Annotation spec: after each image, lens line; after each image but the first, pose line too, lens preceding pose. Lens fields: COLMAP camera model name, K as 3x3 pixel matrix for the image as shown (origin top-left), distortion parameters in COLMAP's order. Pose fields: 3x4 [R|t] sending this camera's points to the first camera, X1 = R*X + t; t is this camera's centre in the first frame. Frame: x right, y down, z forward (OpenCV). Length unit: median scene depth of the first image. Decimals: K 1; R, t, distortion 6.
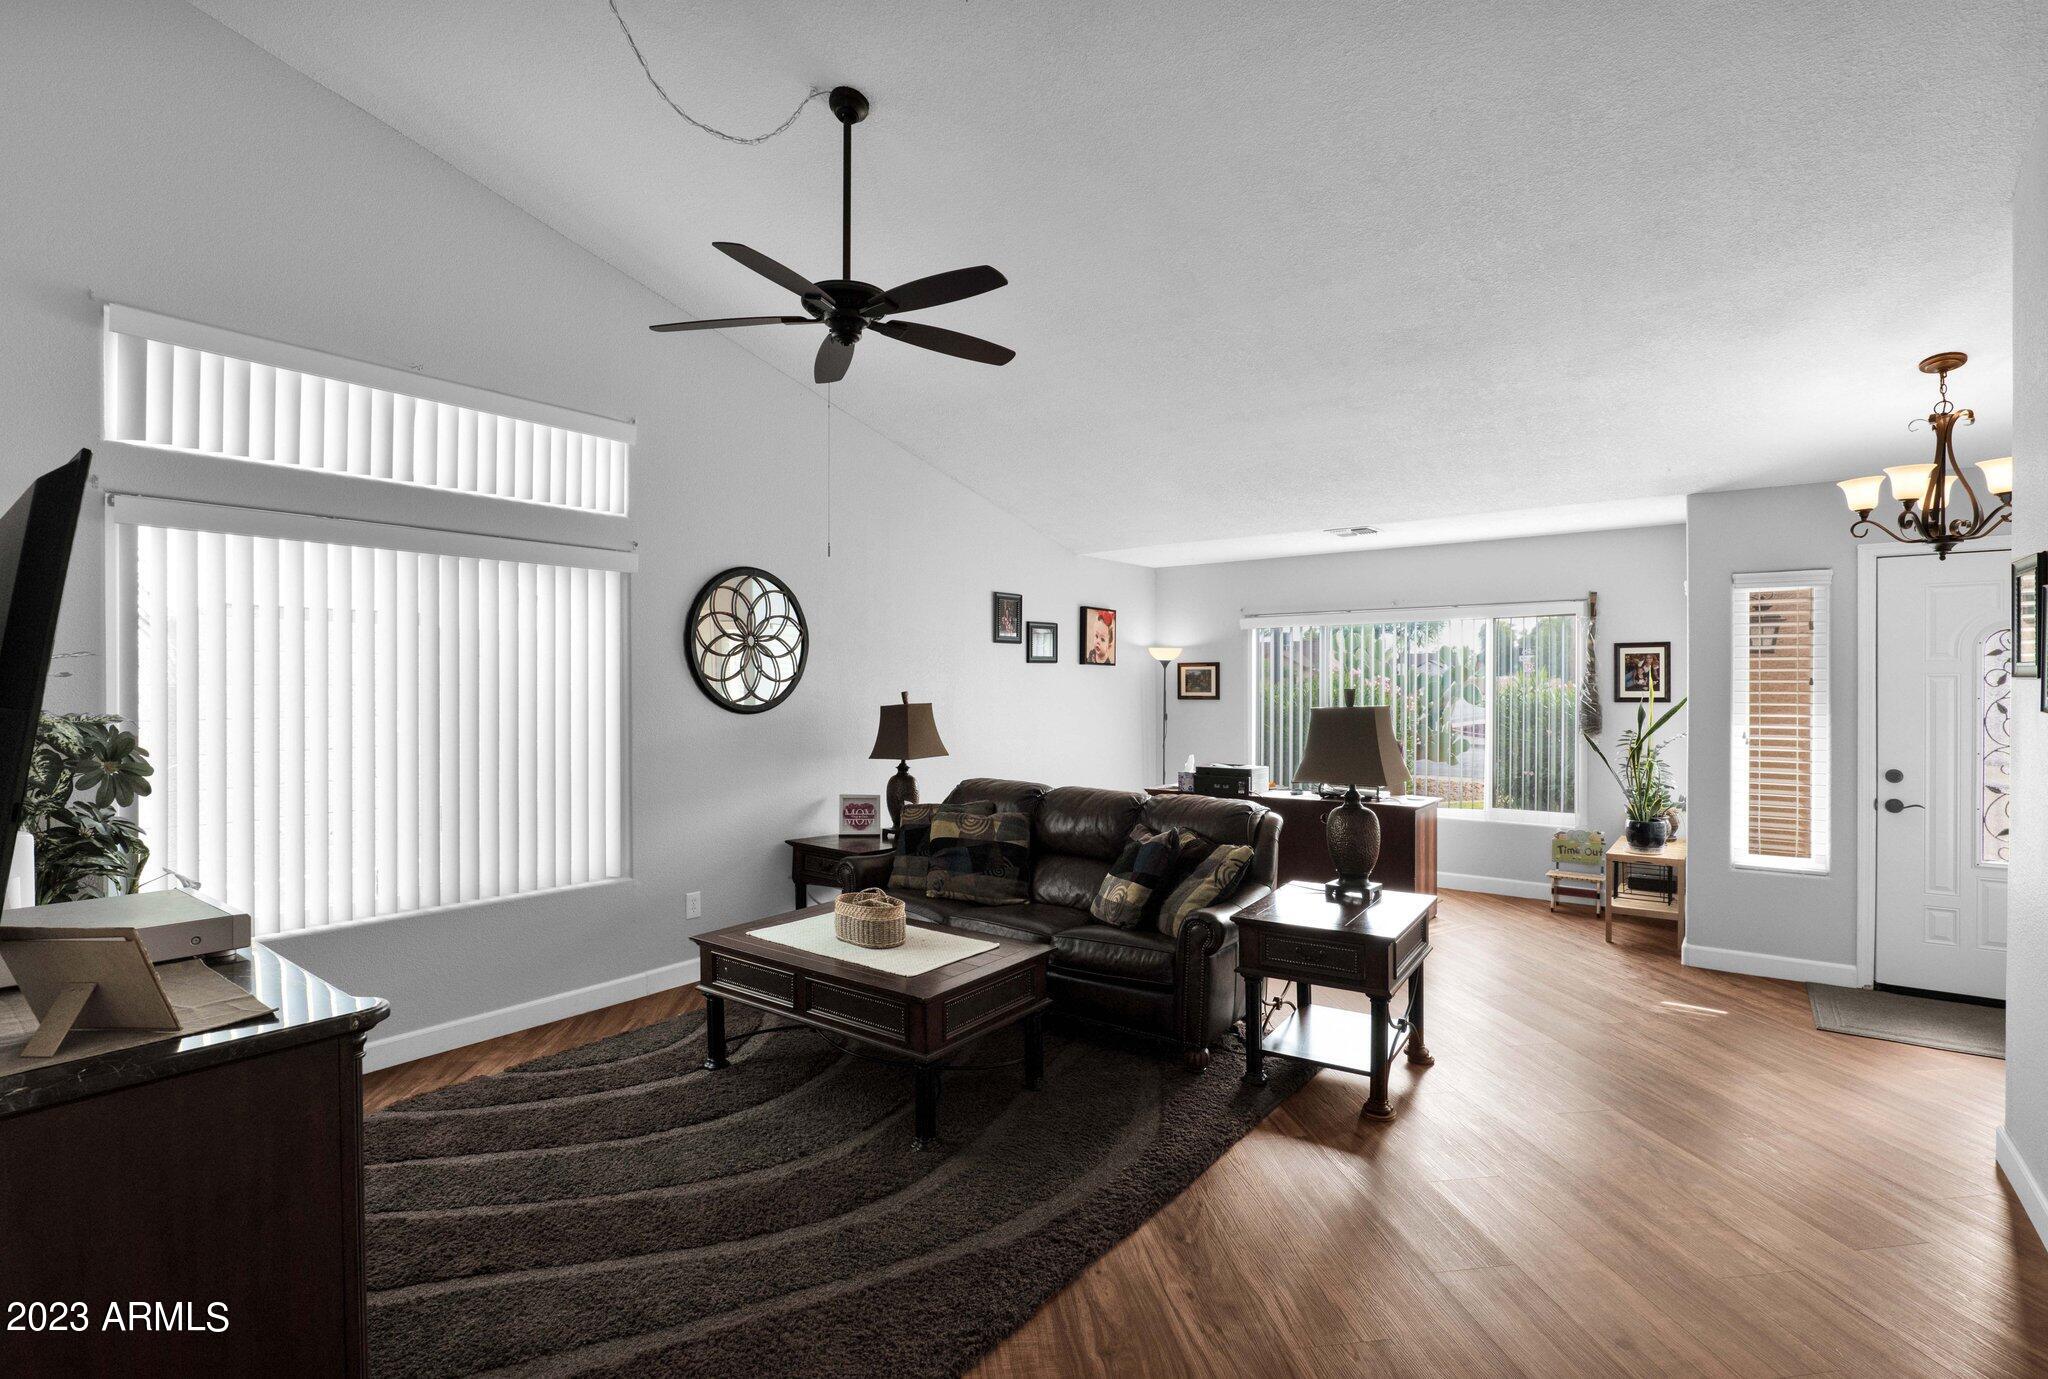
lens RADIAL K [[968.4, 0, 1012.6], [0, 968.4, 685.5], [0, 0, 1]] dist [-0.000673, 0.001022]
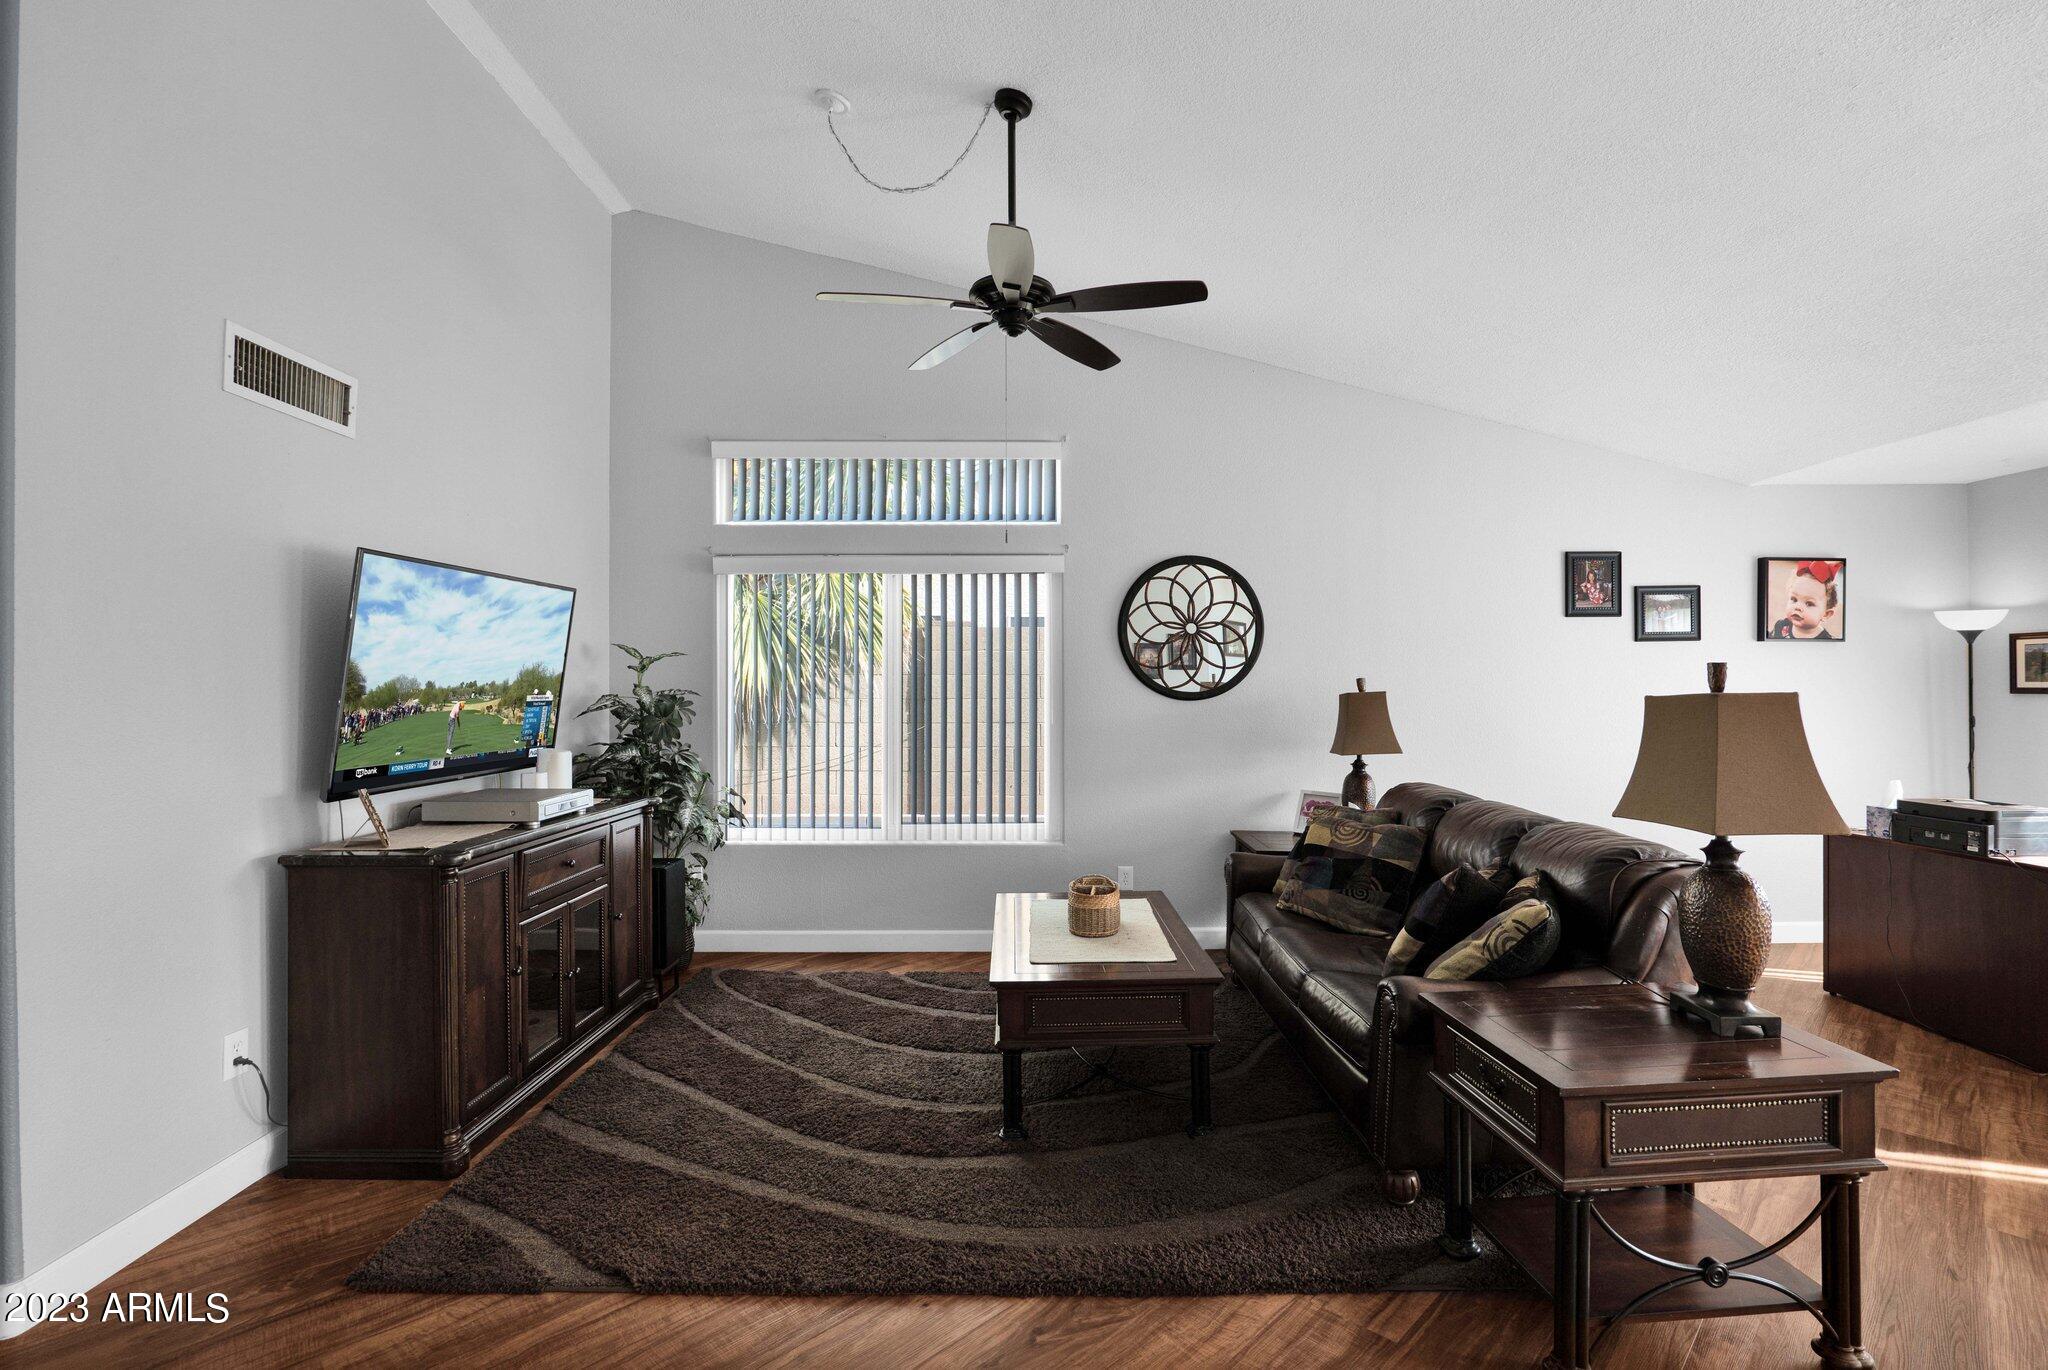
lens RADIAL K [[968.4, 0, 1065.1], [0, 968.4, 658.3], [0, 0, 1]] dist [-0.000673, 0.001022]
pose [[0.616050, -0.026715, -0.787254, 0.449168], [-0.000471, 0.999412, -0.034283, 0.020345], [0.787707, 0.021491, 0.615675, 0.273242]]
